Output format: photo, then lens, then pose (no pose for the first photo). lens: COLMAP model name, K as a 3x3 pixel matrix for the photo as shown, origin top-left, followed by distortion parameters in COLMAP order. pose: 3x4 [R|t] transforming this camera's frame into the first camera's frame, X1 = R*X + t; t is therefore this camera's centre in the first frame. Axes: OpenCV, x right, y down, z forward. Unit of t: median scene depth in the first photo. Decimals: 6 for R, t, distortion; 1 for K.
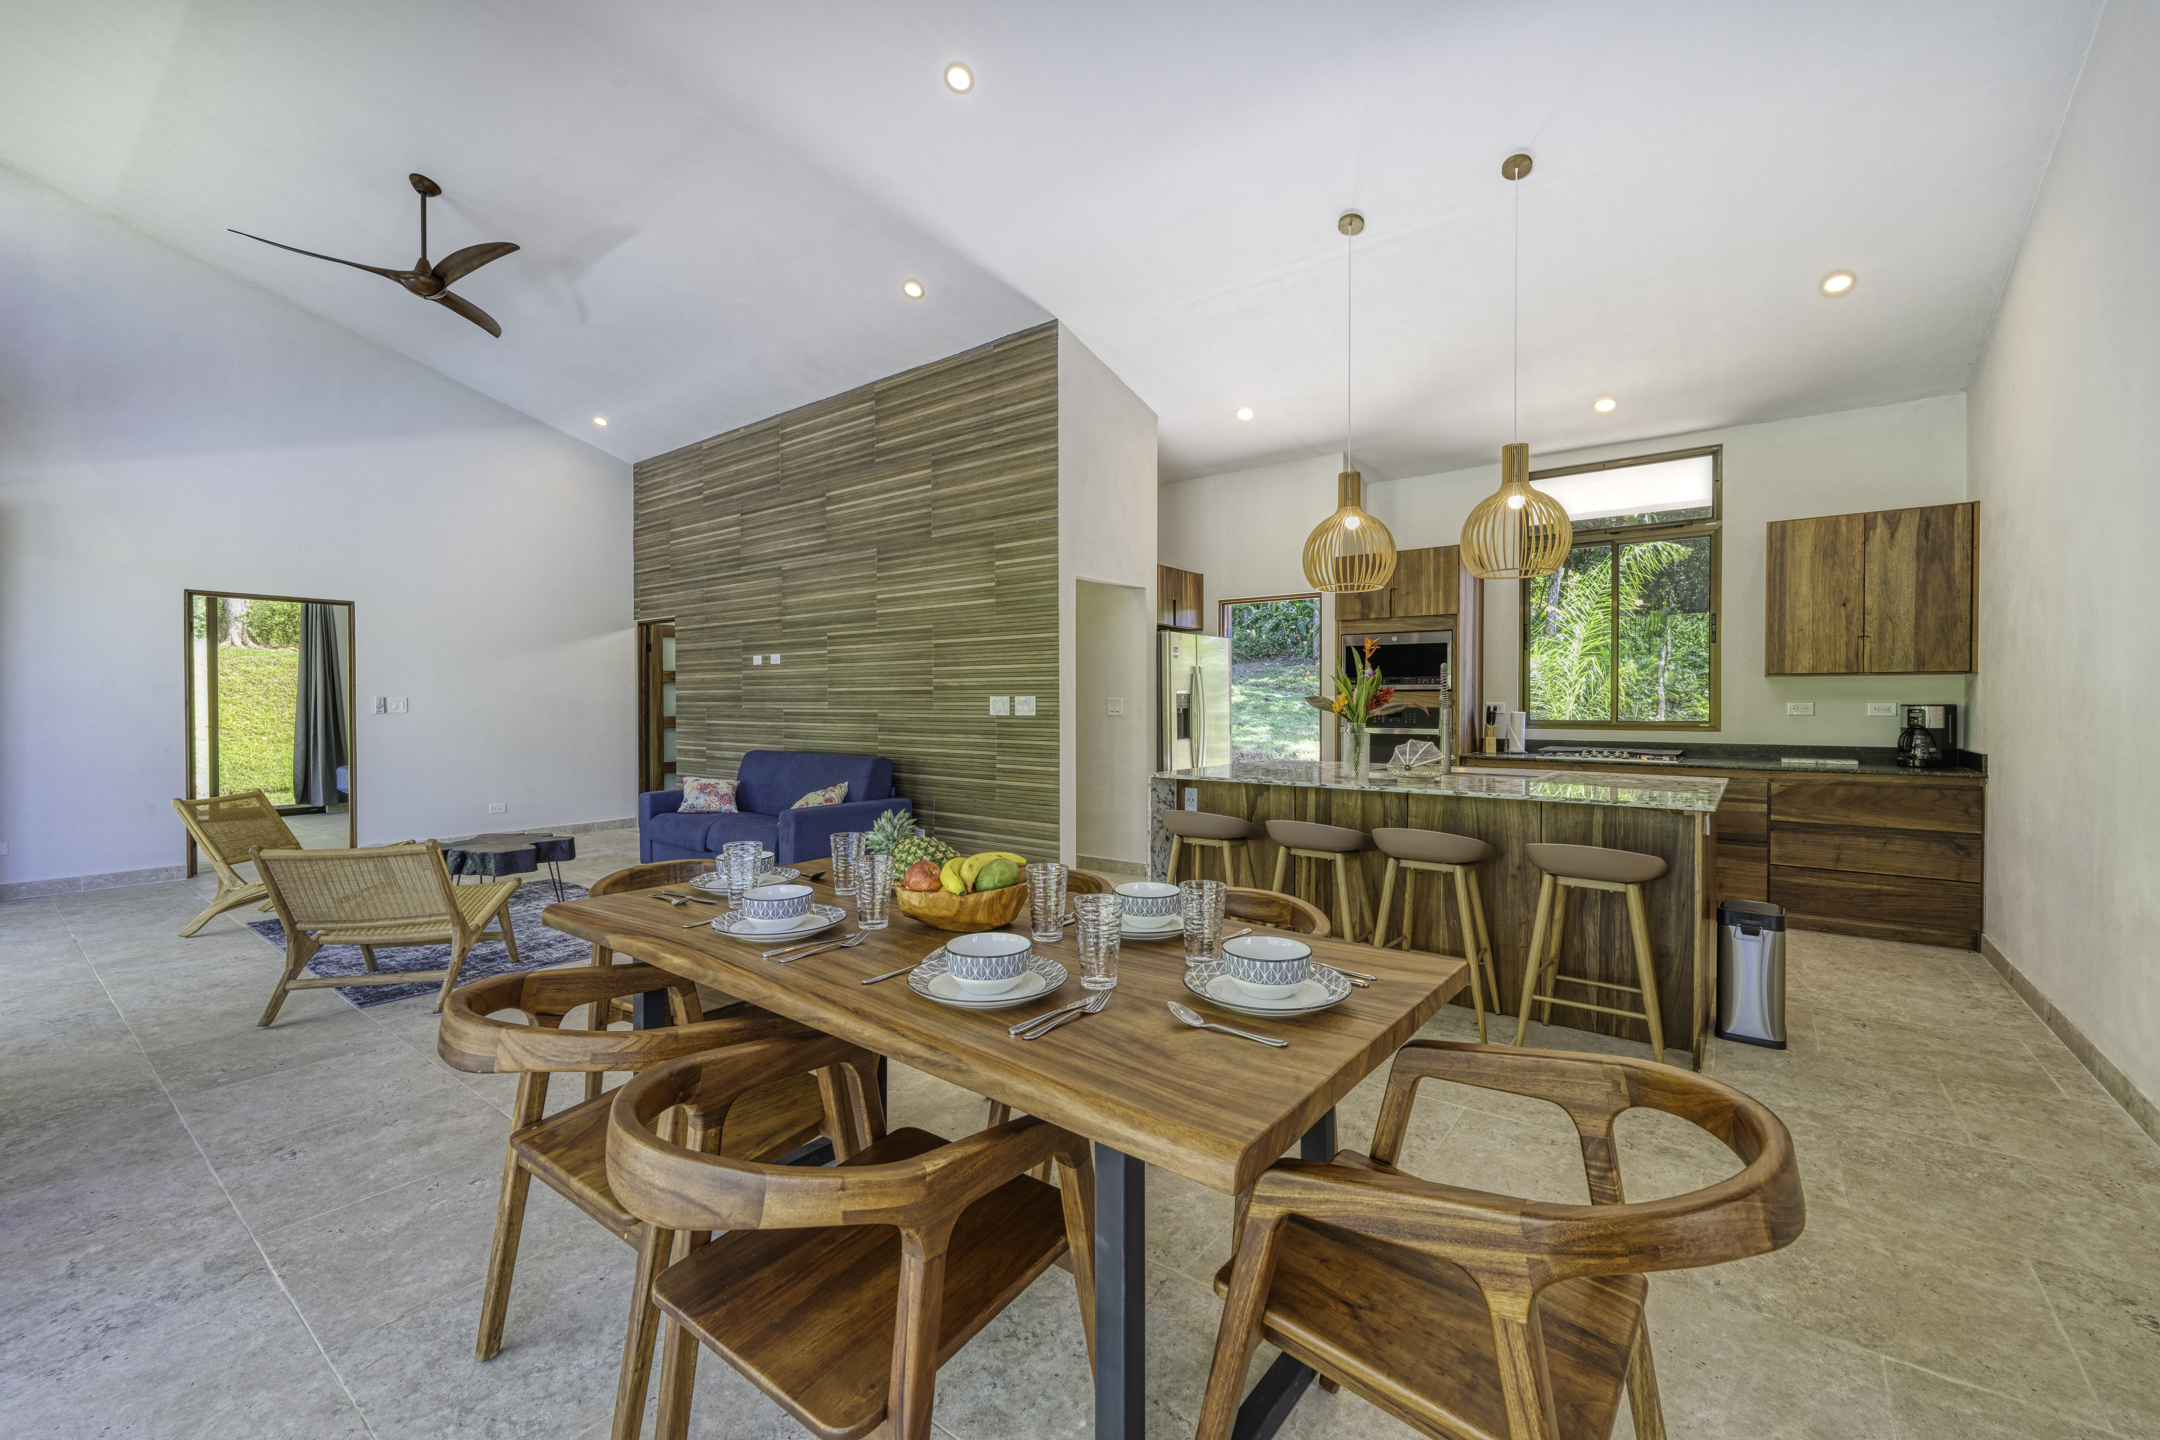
lens RADIAL K [[873.3, 0, 1089.0], [0, 873.3, 712.5], [0, 0, 1]] dist [0.001822, -0.000166]
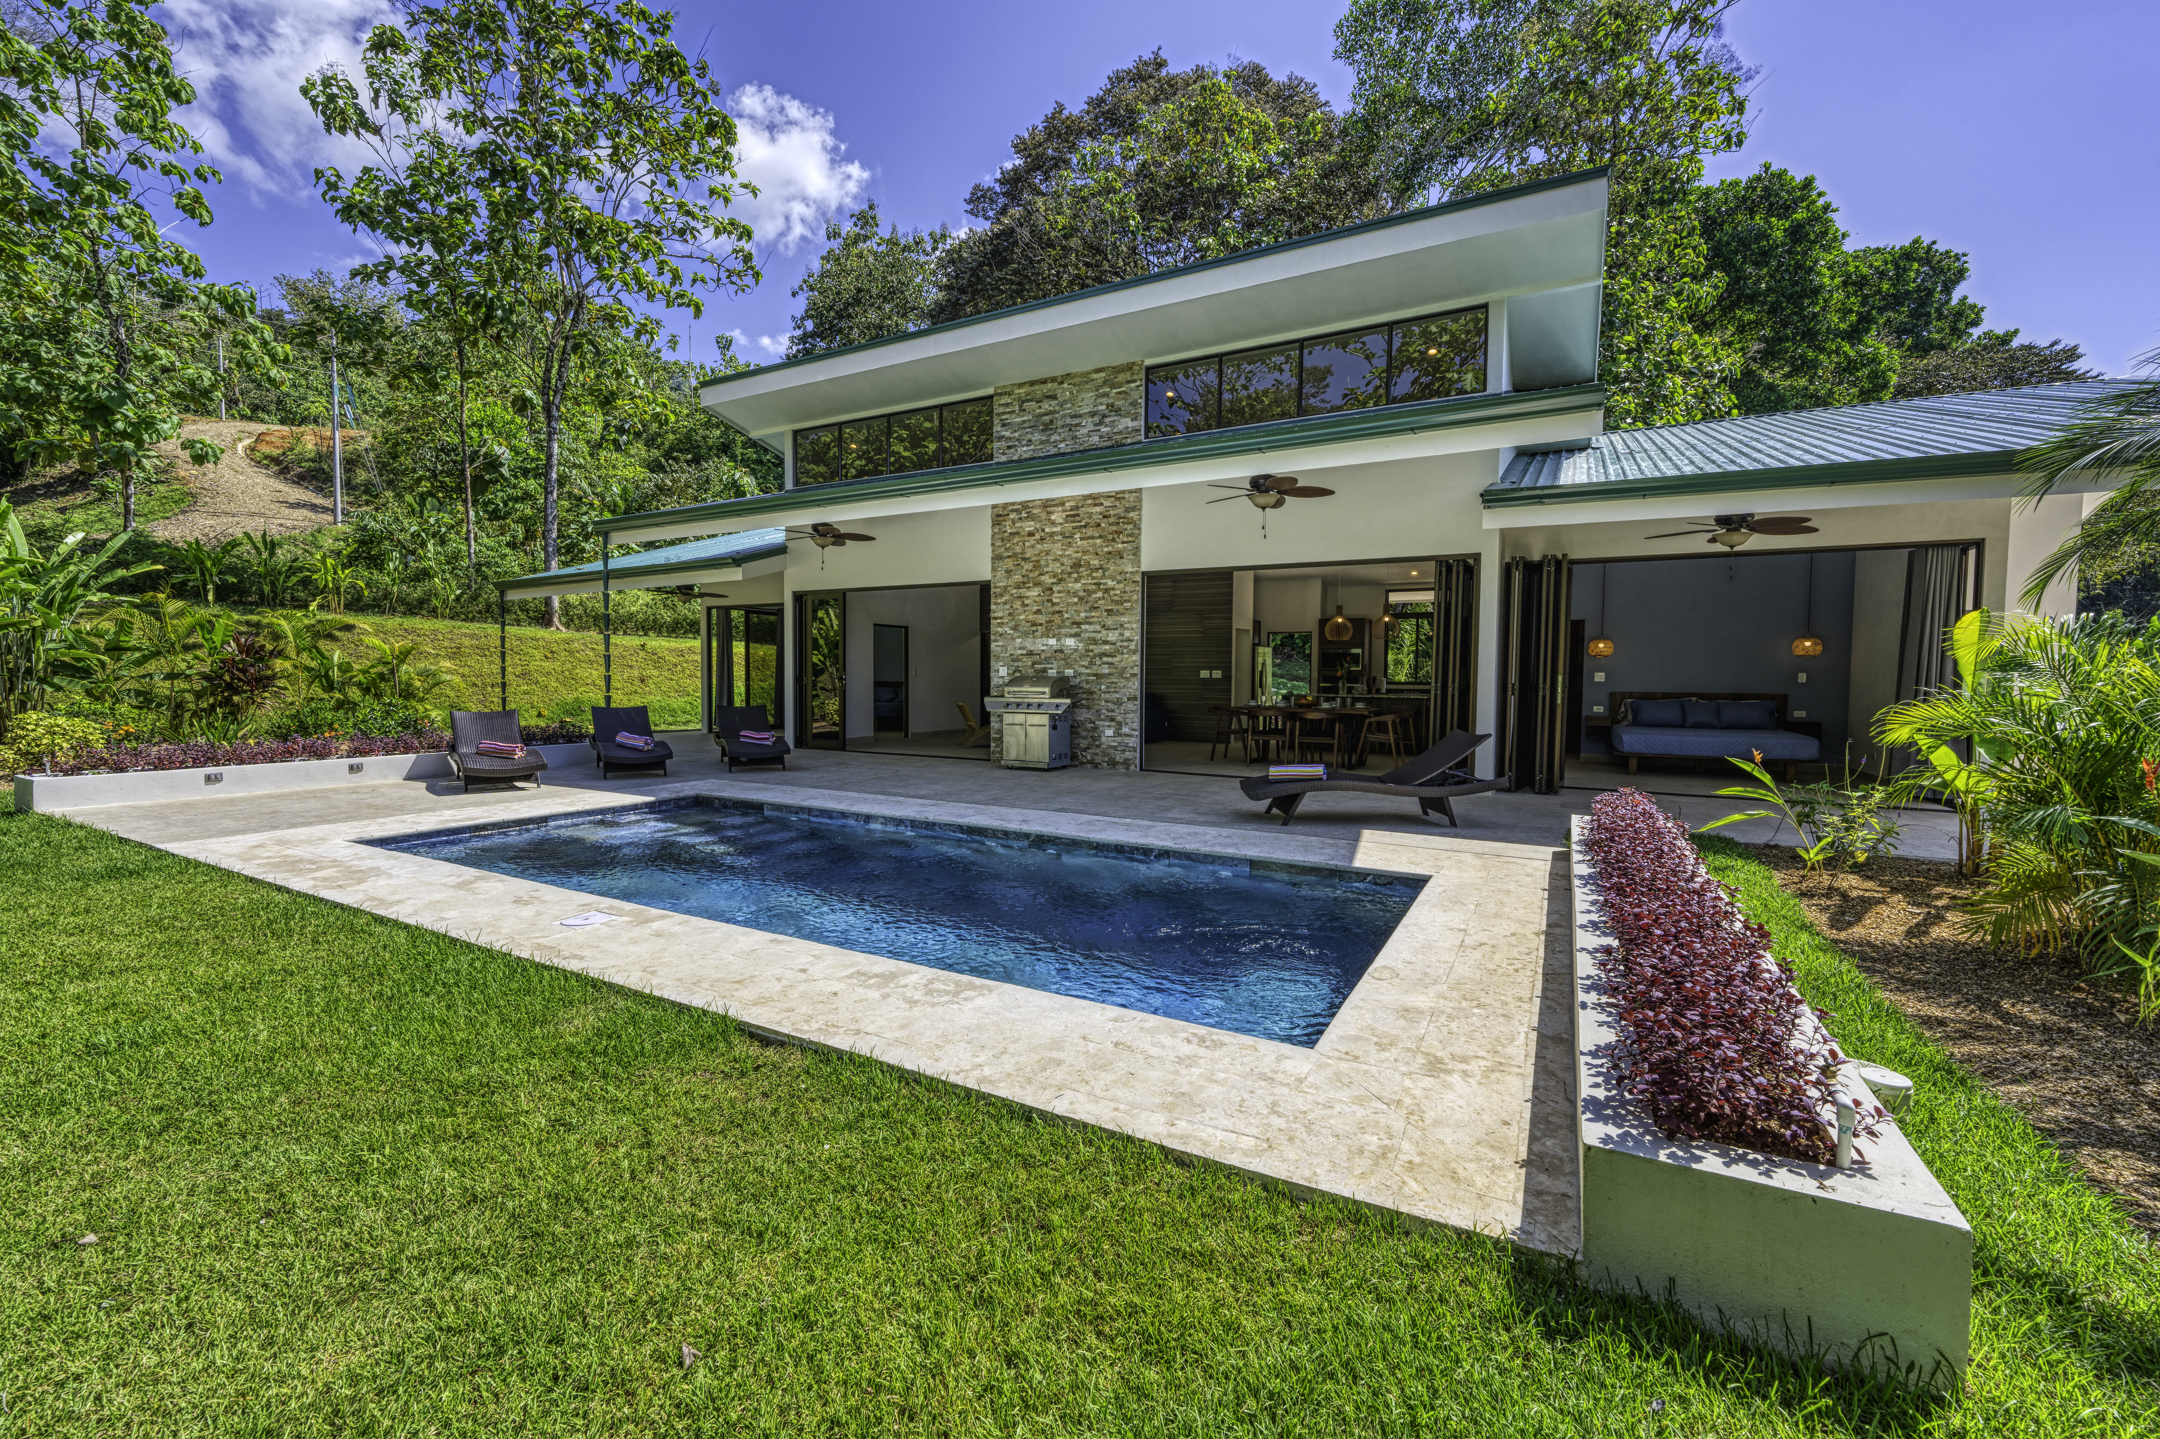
lens RADIAL K [[866.1, 0, 1080.0], [0, 866.1, 719.5], [0, 0, 1]] dist [0.001336, -0.000348]
pose [[0.991132, 0.002462, 0.132855, -0.798213], [-0.007782, 0.999188, 0.039537, 0.027469], [-0.132650, -0.040220, 0.990347, -1.538648]]
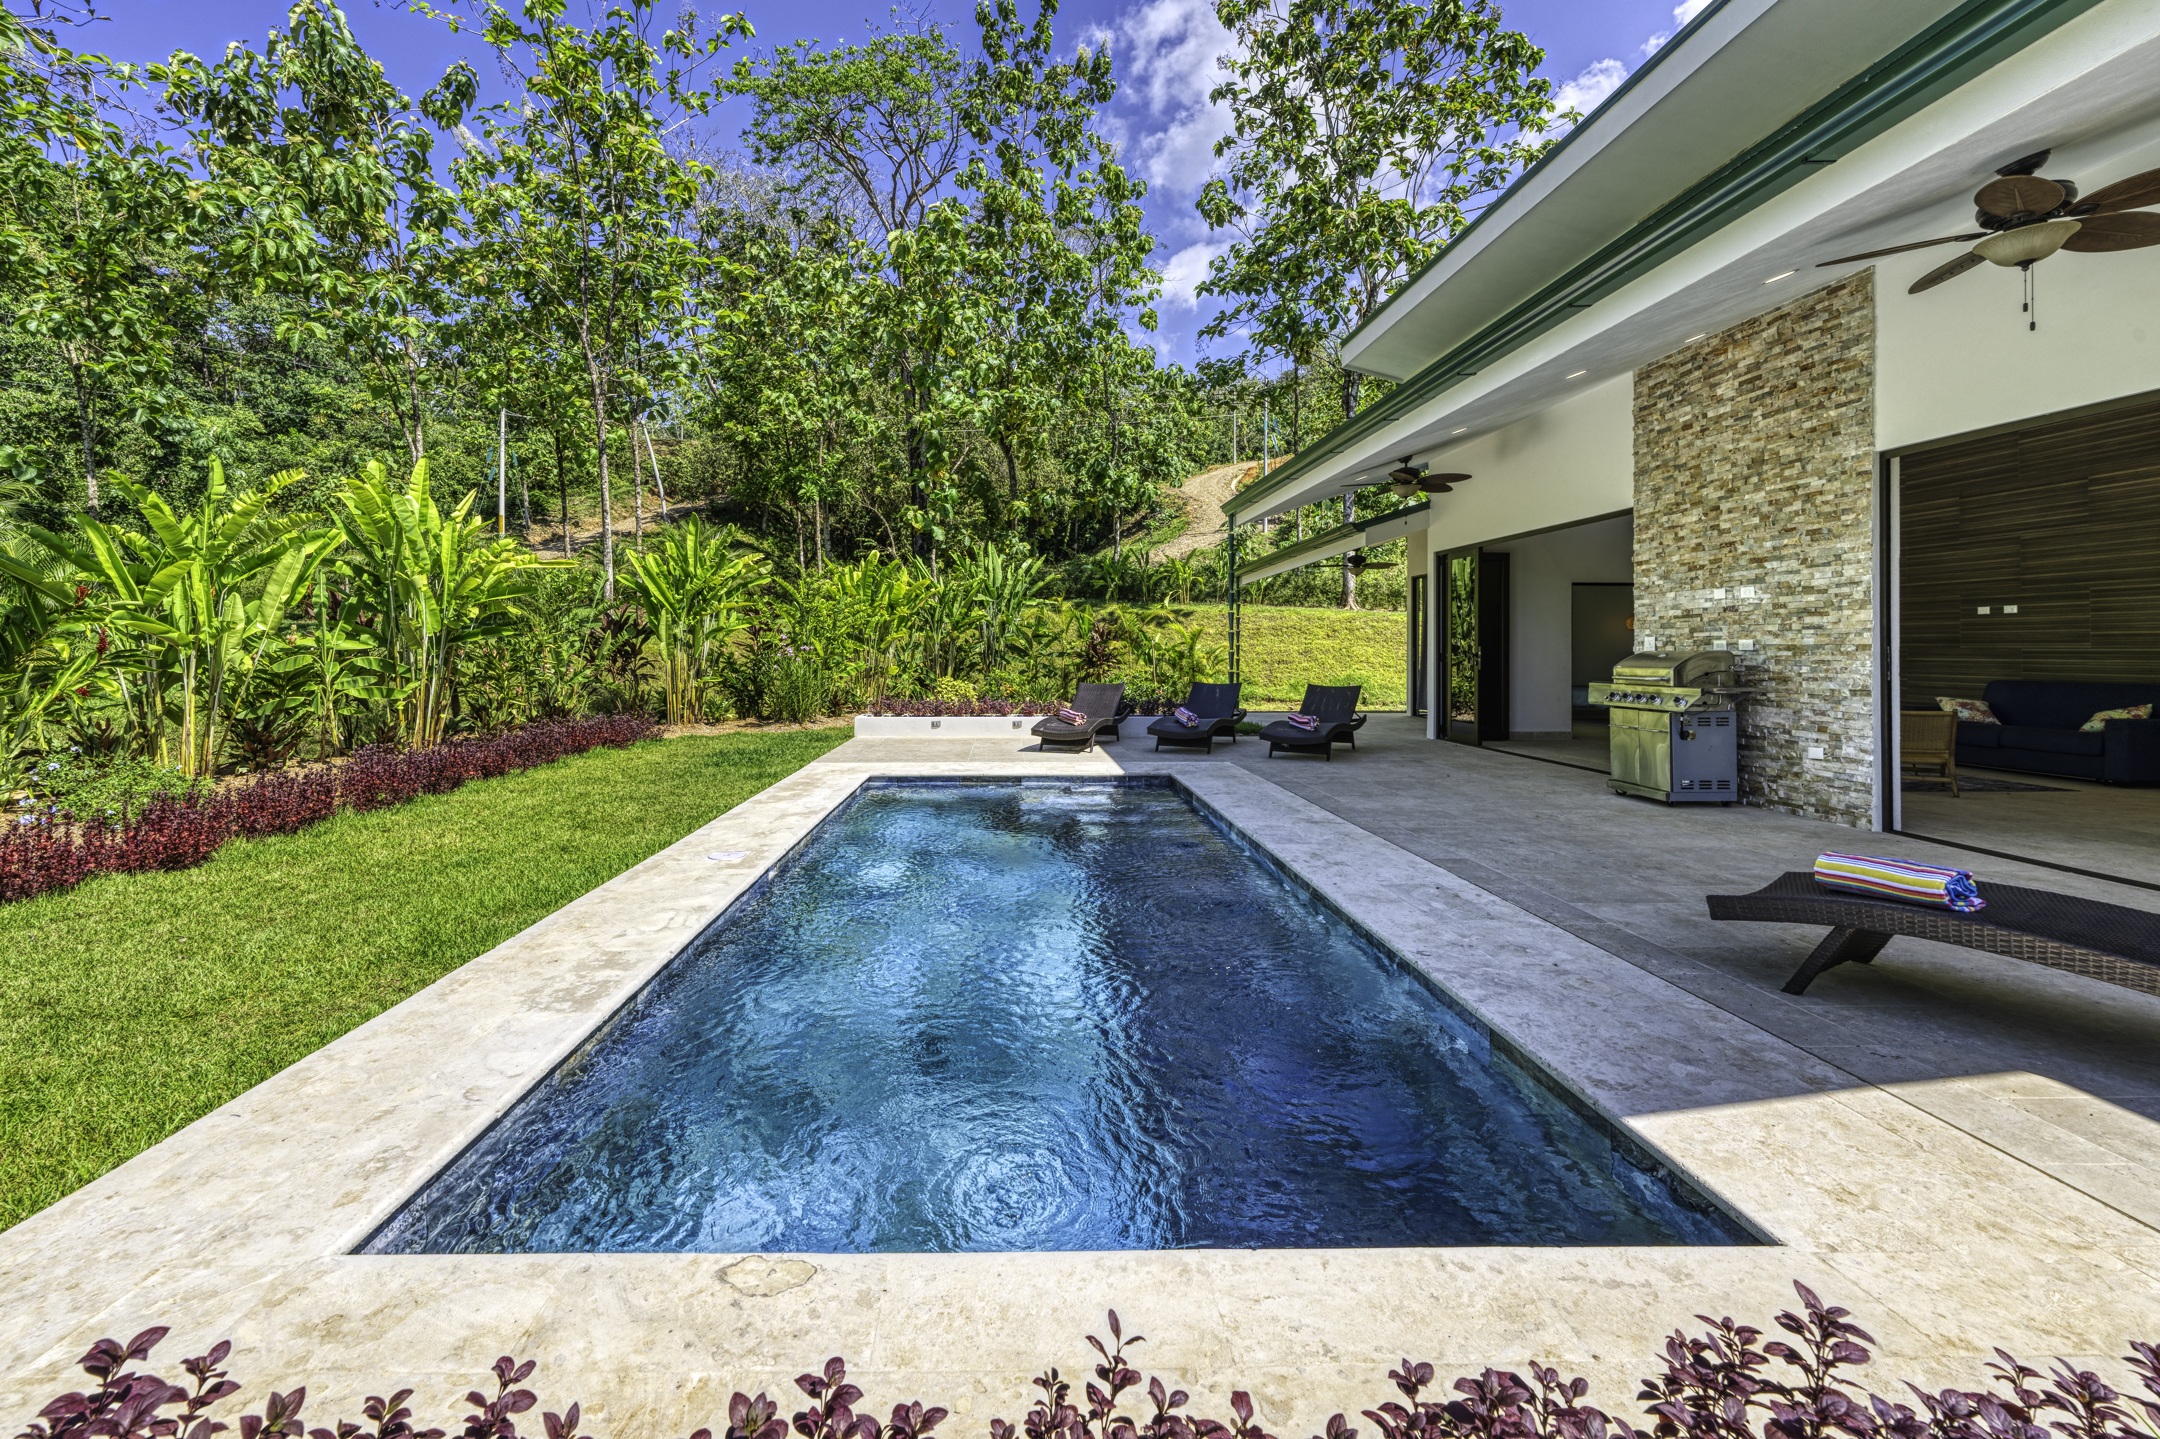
lens RADIAL K [[892.1, 0, 1022.2], [0, 892.1, 644.1], [0, 0, 1]] dist [0.000307, -0.000076]
pose [[0.611780, -0.002710, -0.791023, -0.252598], [-0.009799, 0.999891, -0.011004, 0.021447], [0.790967, 0.014483, 0.611687, -1.114126]]
